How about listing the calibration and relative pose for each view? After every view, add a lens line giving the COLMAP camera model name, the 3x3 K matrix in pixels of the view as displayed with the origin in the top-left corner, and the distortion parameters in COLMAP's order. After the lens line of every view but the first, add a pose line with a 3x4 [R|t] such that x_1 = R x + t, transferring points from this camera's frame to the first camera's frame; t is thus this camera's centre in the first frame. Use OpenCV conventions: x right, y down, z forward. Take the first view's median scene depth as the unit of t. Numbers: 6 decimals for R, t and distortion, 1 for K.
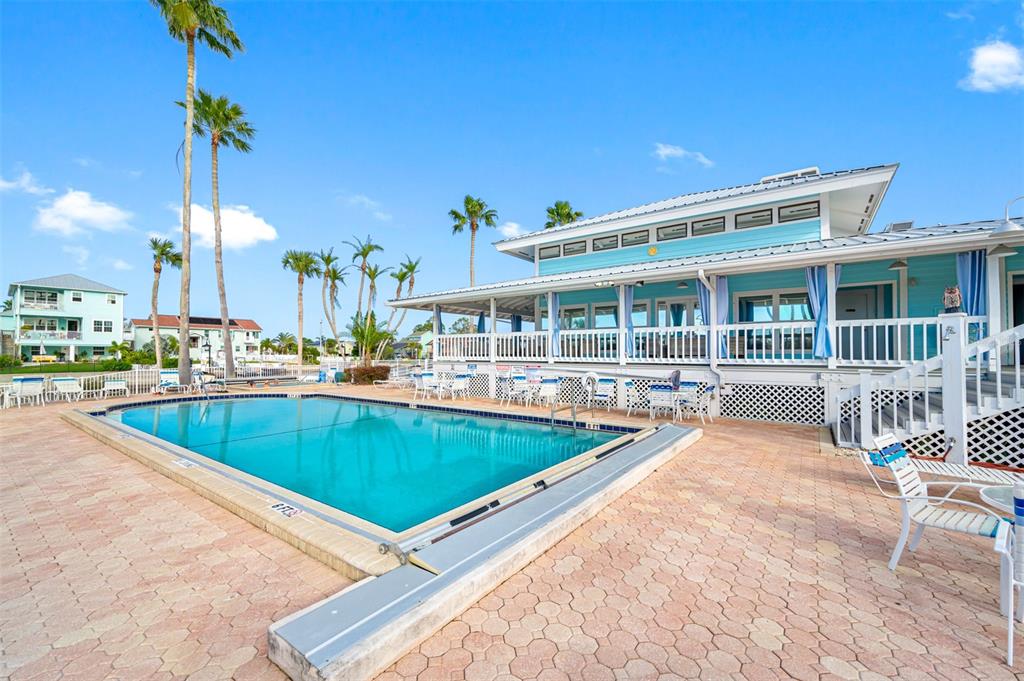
lens RADIAL K [[413.5, 0, 516.9], [0, 413.5, 345.5], [0, 0, 1]] dist [-0.001467, -0.000141]
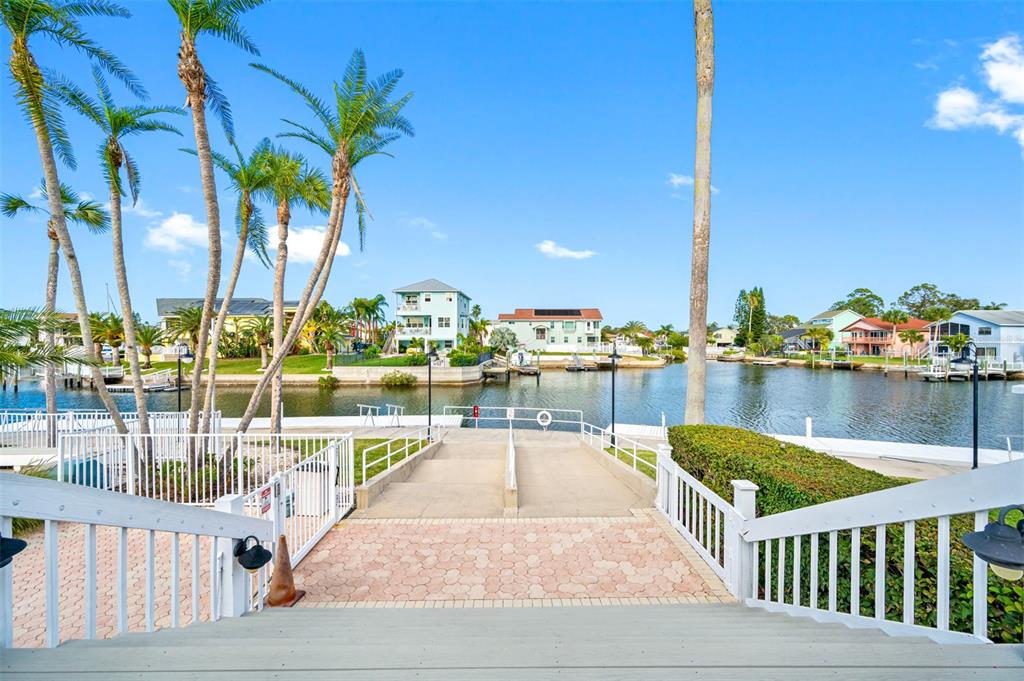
lens RADIAL K [[413.5, 0, 516.9], [0, 413.5, 345.5], [0, 0, 1]] dist [-0.001467, -0.000141]
pose [[0.587749, 0.013801, -0.808926, 0.017459], [0.014390, 0.999518, 0.027509, -0.011825], [0.808915, -0.027809, 0.587267, 0.508293]]
